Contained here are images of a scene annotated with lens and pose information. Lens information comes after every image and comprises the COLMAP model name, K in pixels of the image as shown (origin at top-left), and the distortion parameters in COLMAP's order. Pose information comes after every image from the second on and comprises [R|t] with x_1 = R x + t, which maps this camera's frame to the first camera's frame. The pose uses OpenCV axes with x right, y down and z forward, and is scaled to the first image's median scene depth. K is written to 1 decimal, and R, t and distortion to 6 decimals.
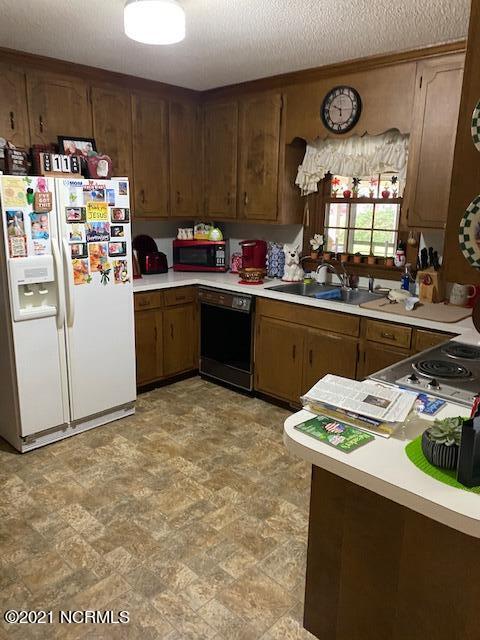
lens RADIAL K [[485.1, 0, 239.6], [0, 485.1, 322.8], [0, 0, 1]] dist [0.006587, 0.005810]
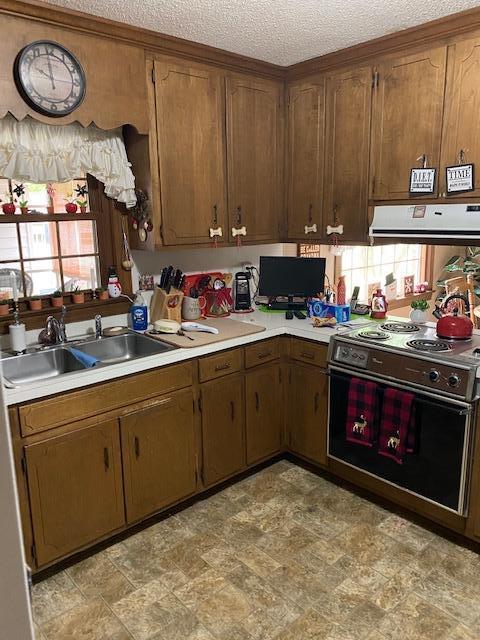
lens RADIAL K [[485.1, 0, 239.2], [0, 485.1, 315.0], [0, 0, 1]] dist [0.006587, 0.005810]
pose [[0.067560, -0.226786, 0.971599, -0.440843], [0.259889, 0.944206, 0.202320, -0.194722], [-0.963272, 0.238839, 0.122730, 0.703560]]
